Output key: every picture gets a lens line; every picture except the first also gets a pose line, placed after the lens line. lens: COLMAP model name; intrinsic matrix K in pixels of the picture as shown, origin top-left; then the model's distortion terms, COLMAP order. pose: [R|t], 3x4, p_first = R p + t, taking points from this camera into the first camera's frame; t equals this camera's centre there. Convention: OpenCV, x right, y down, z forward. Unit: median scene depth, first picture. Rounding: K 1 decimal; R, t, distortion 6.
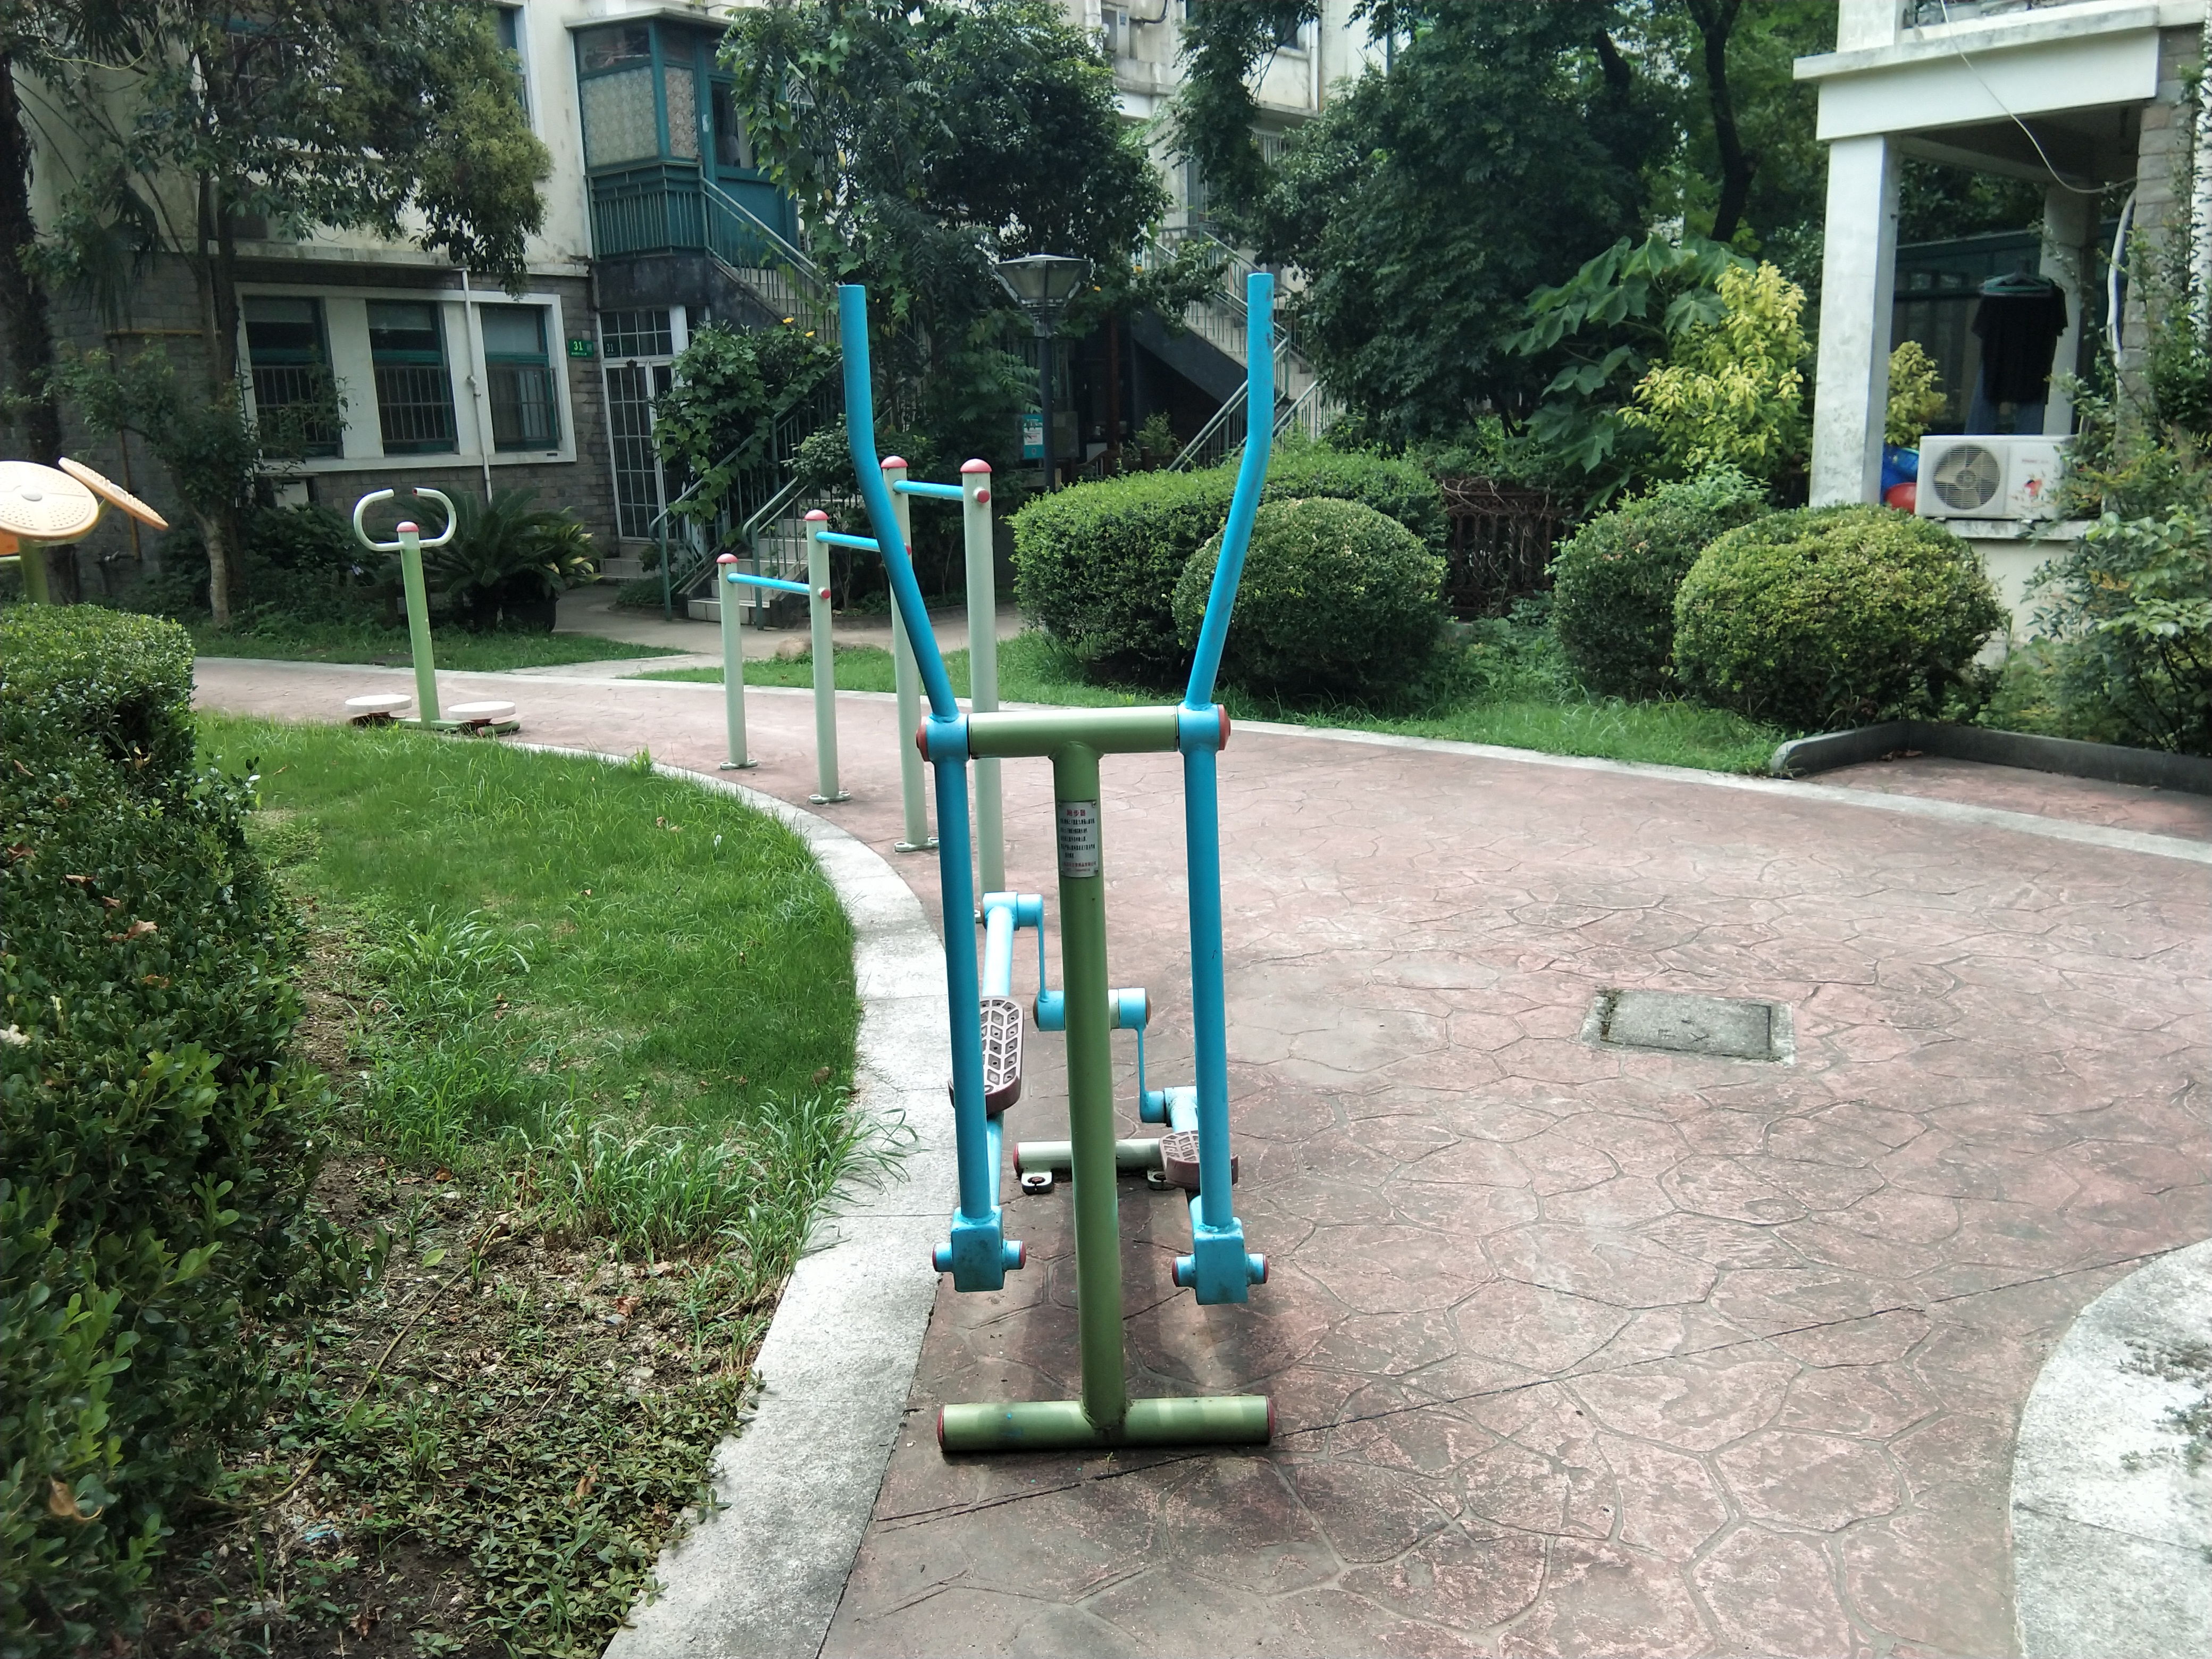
lens RADIAL K [[1766.0, 0, 1080.6], [0, 1766.0, 799.4], [0, 0, 1]] dist [0.126949, -0.178670]
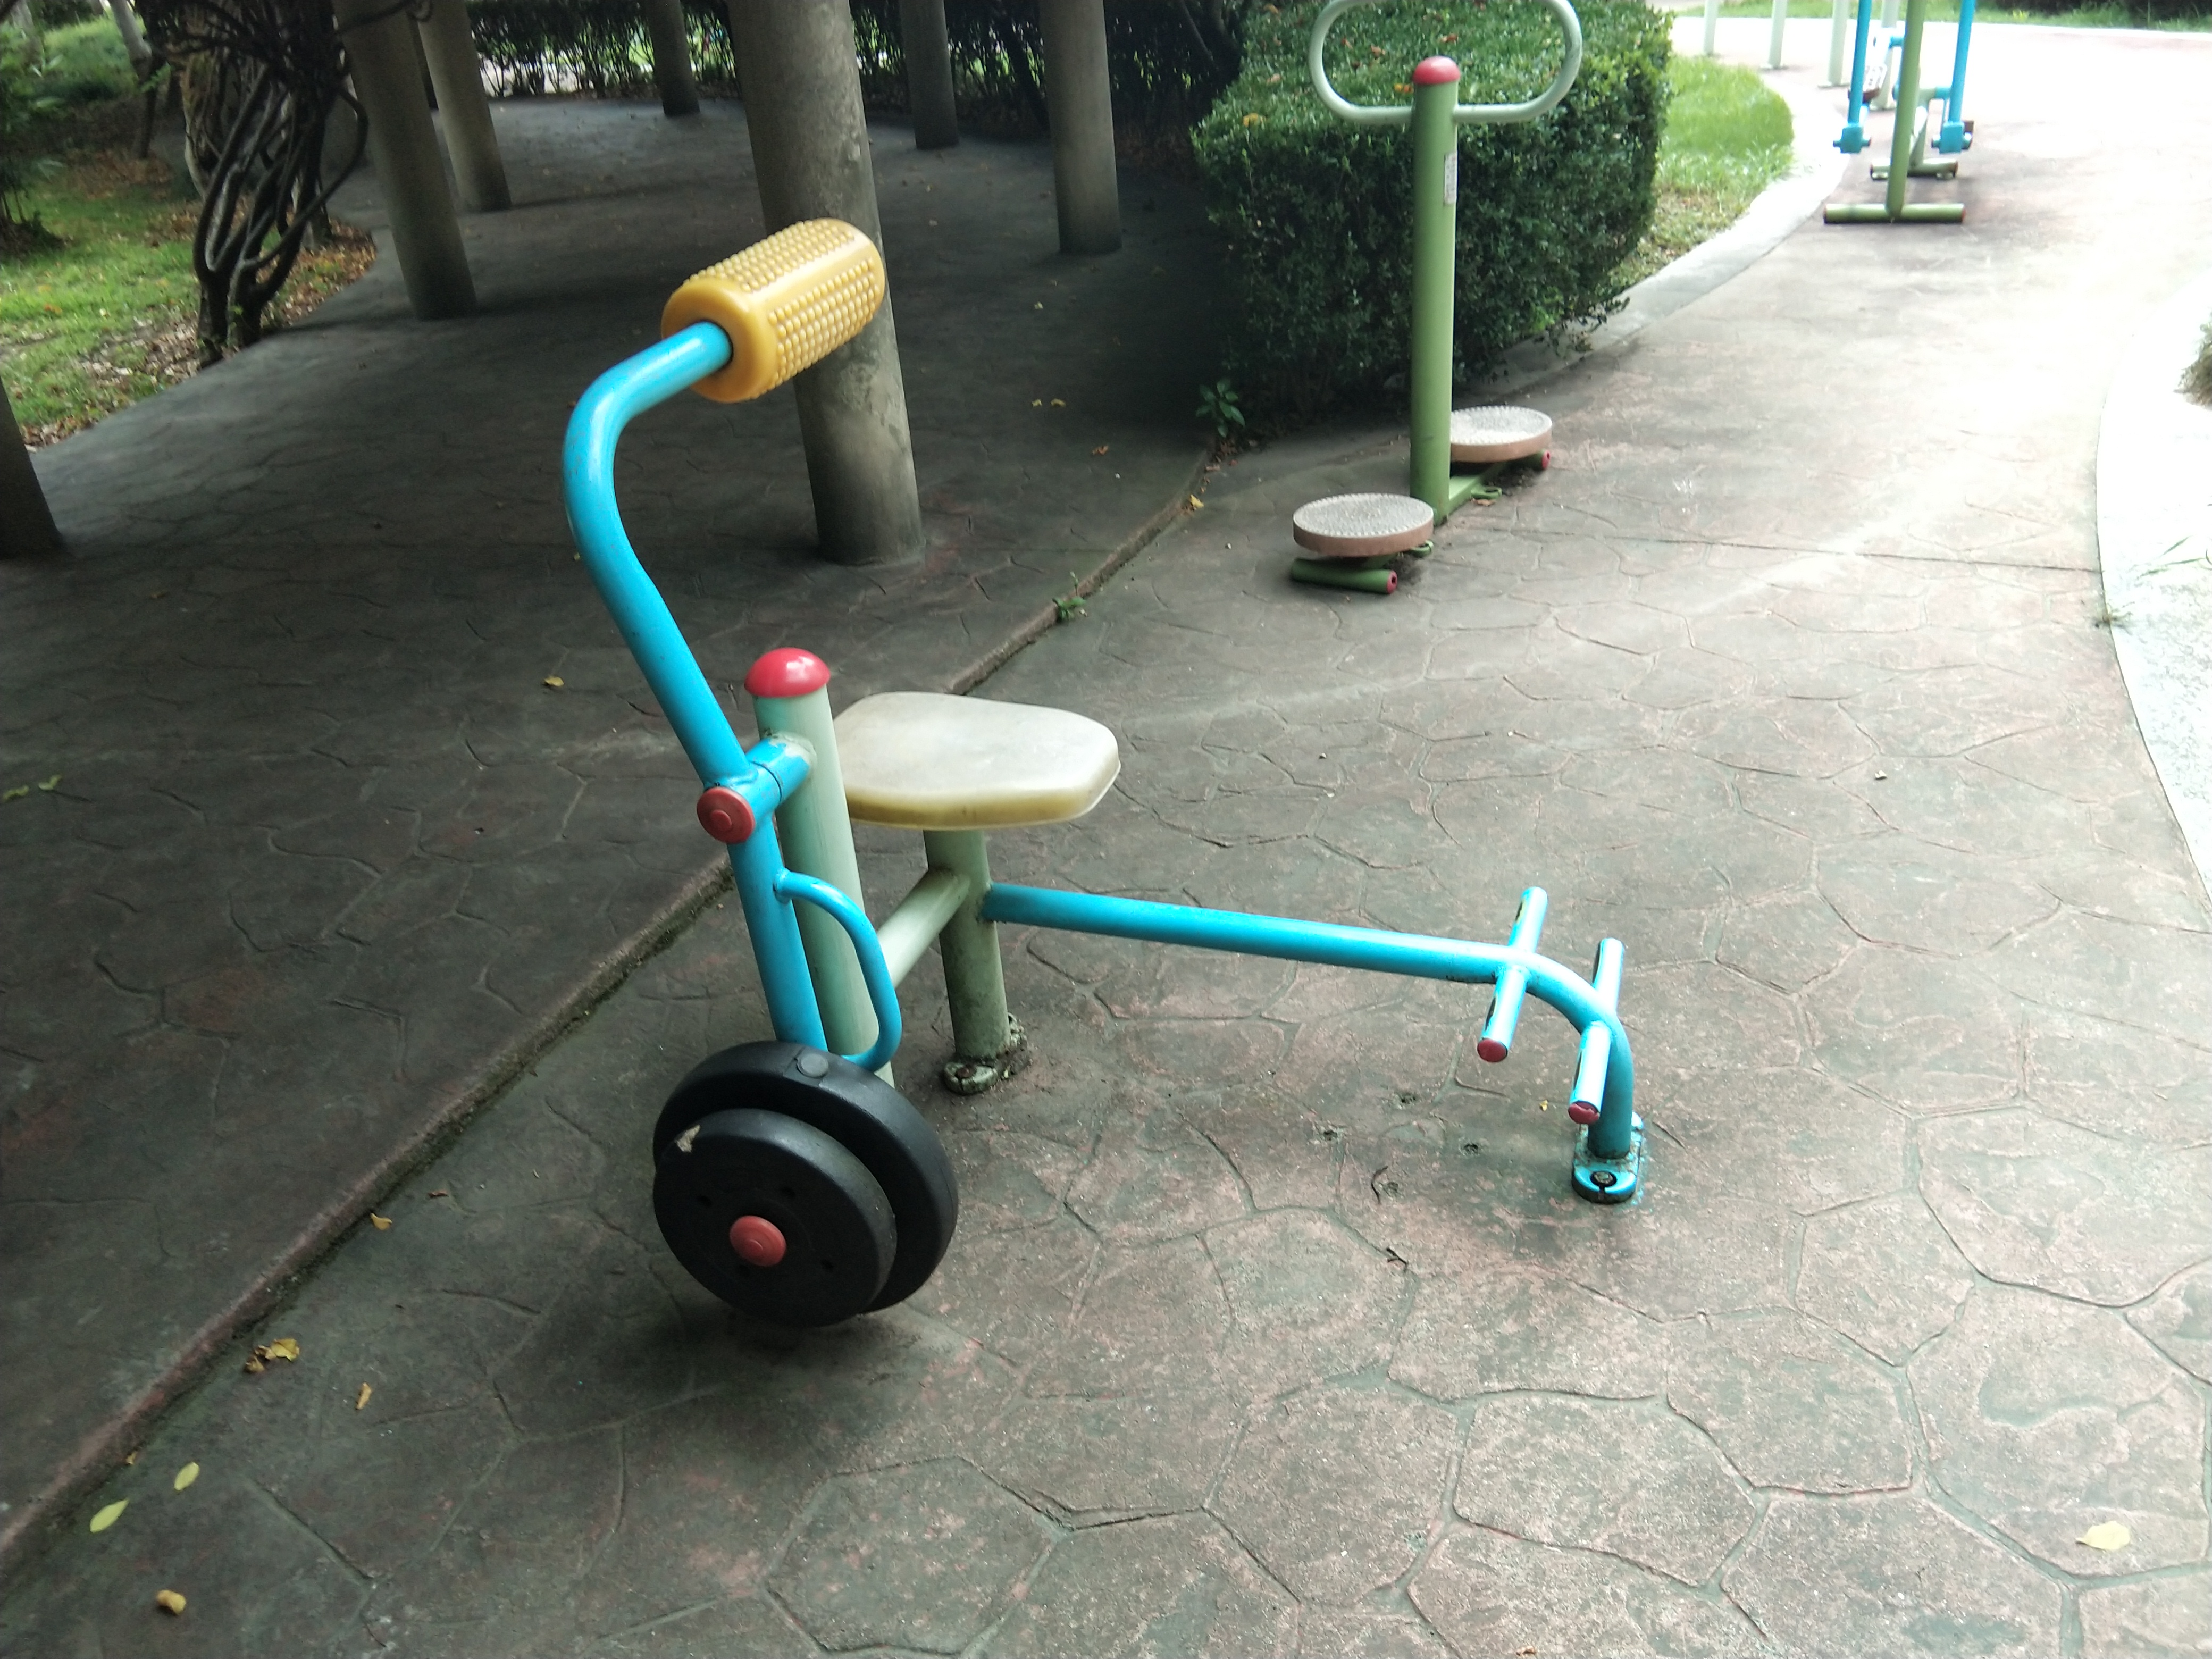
lens RADIAL K [[1739.2, 0, 1087.7], [0, 1739.2, 779.7], [0, 0, 1]] dist [0.110417, -0.154842]
pose [[0.894038, 0.165130, -0.416447, 0.044497], [-0.037206, 0.953745, 0.298306, 0.104621], [0.446444, -0.251203, 0.858828, -0.487633]]
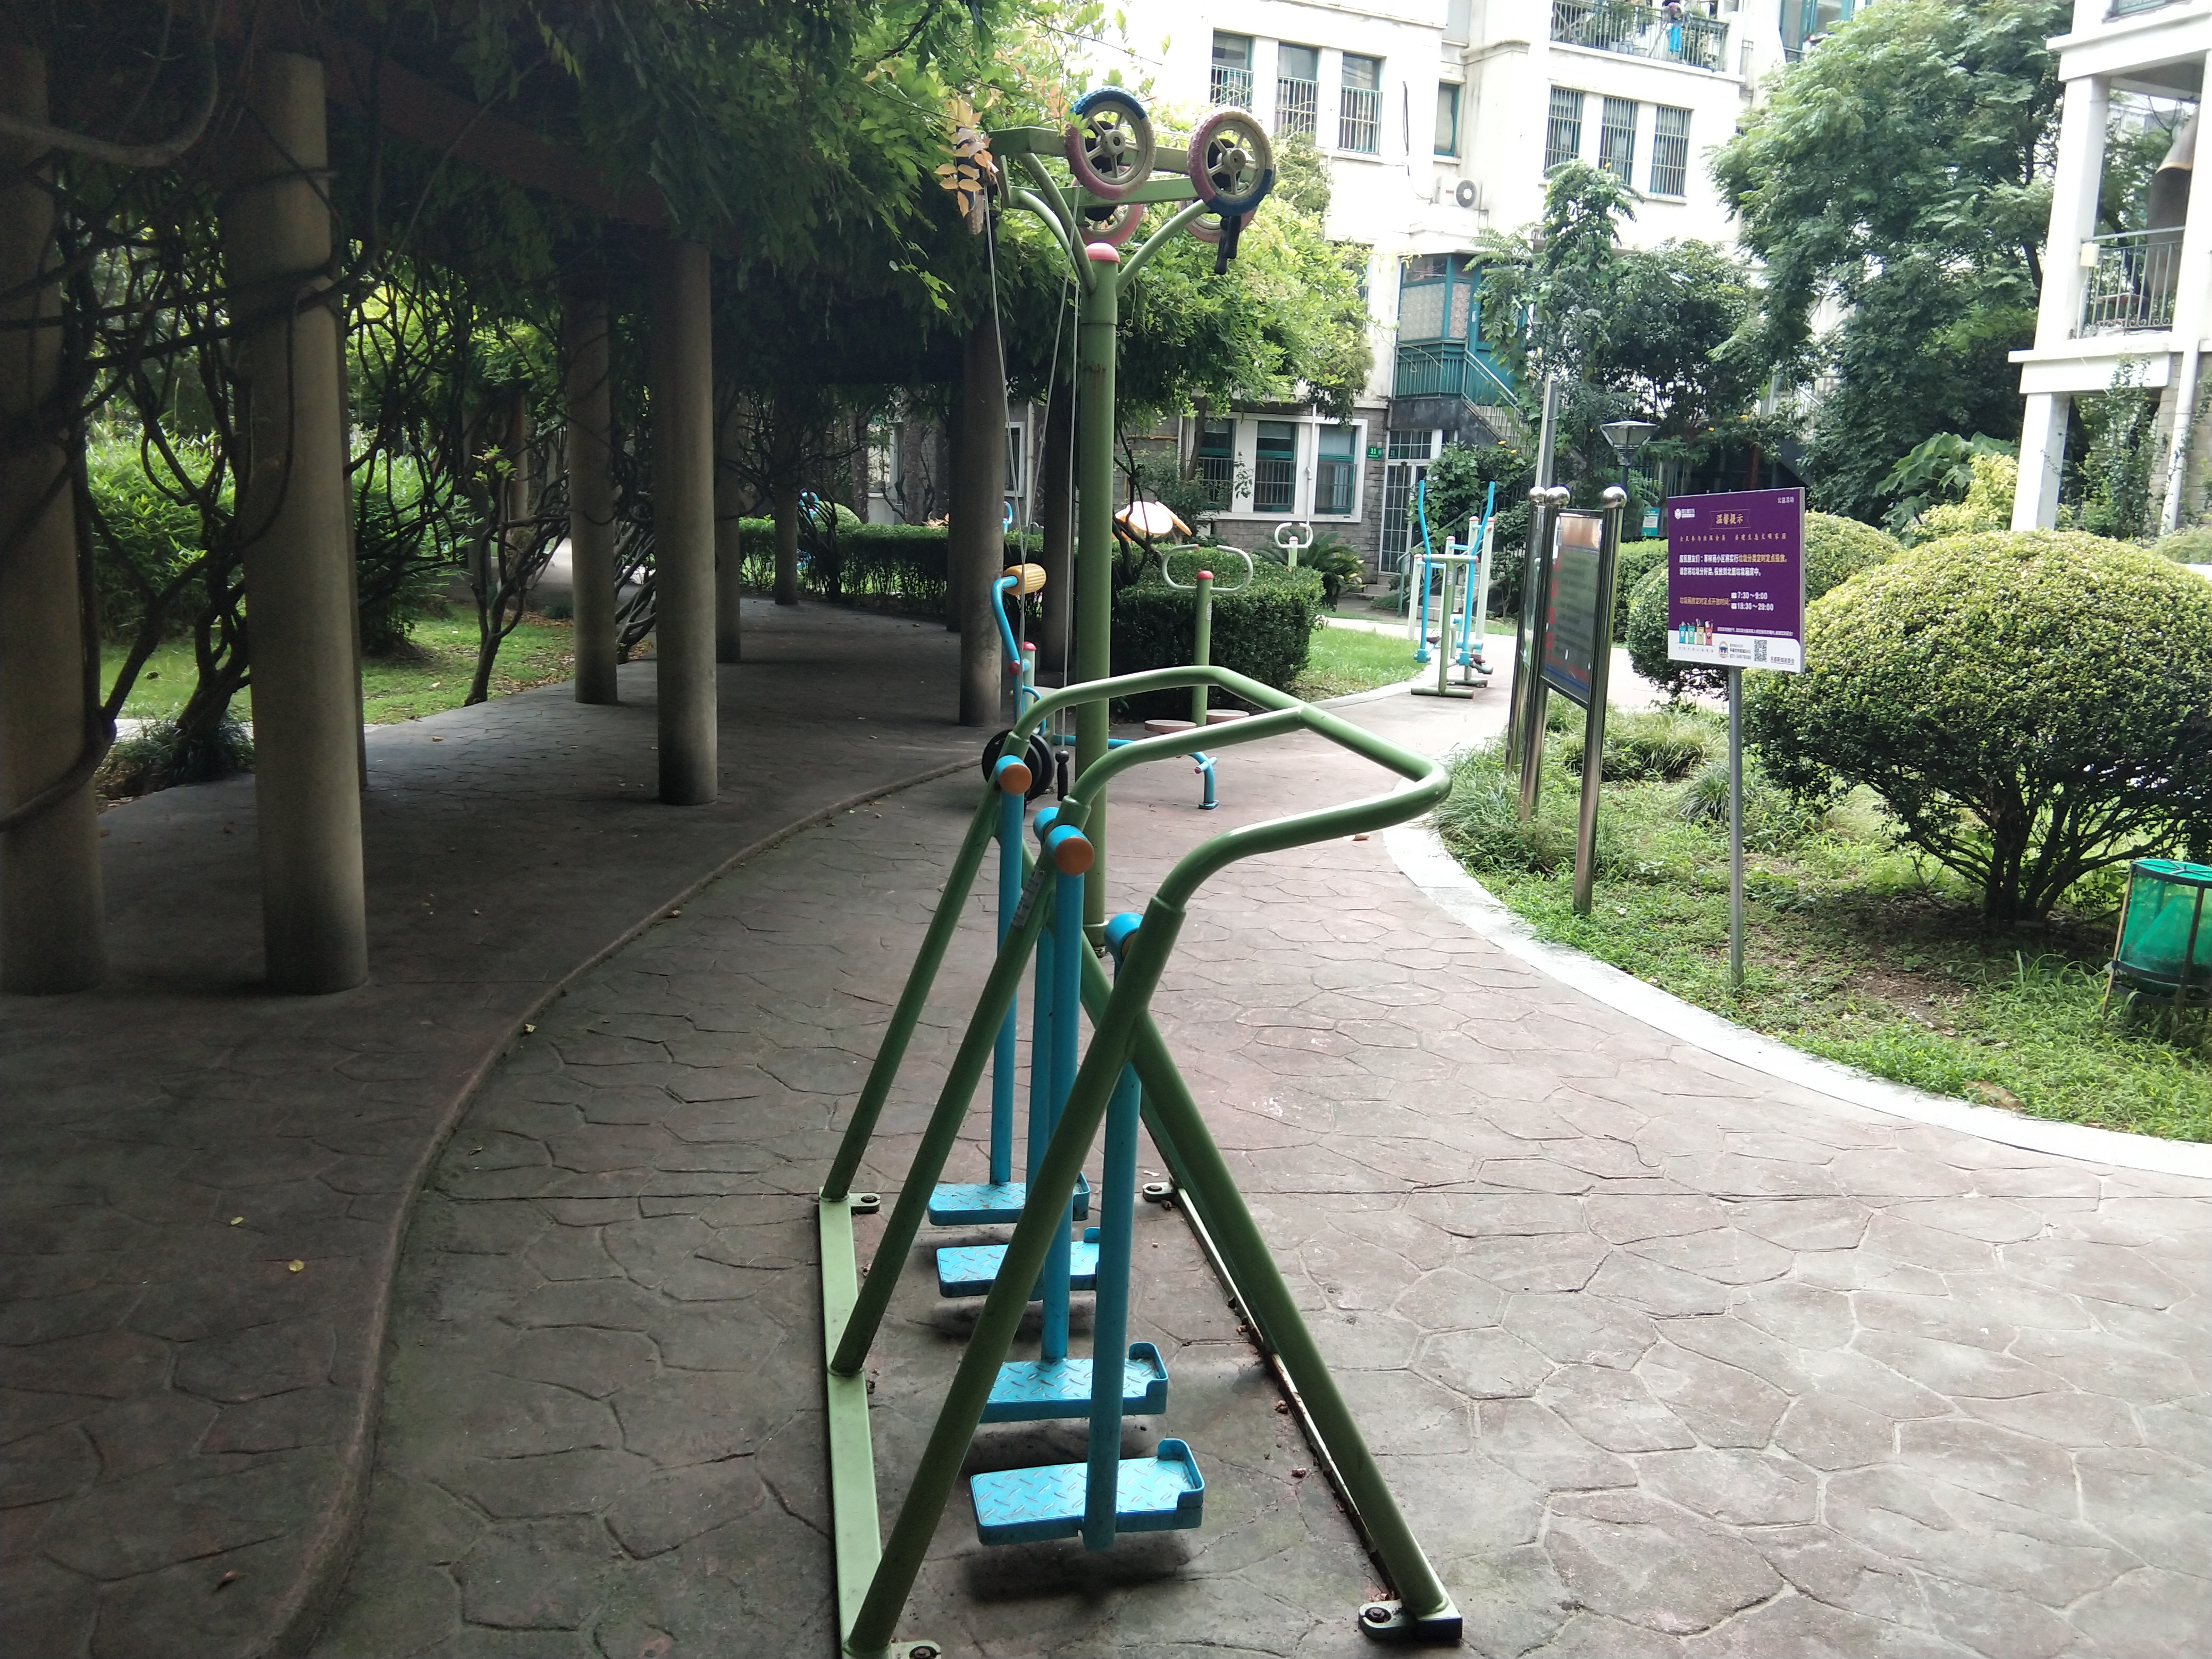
lens RADIAL K [[1731.9, 0, 1103.6], [0, 1731.9, 854.3], [0, 0, 1]] dist [0.084265, -0.118165]
pose [[0.914024, 0.141537, -0.380168, 0.297459], [-0.145031, 0.989233, 0.019600, 0.226248], [0.378849, 0.037221, 0.924710, -1.084487]]
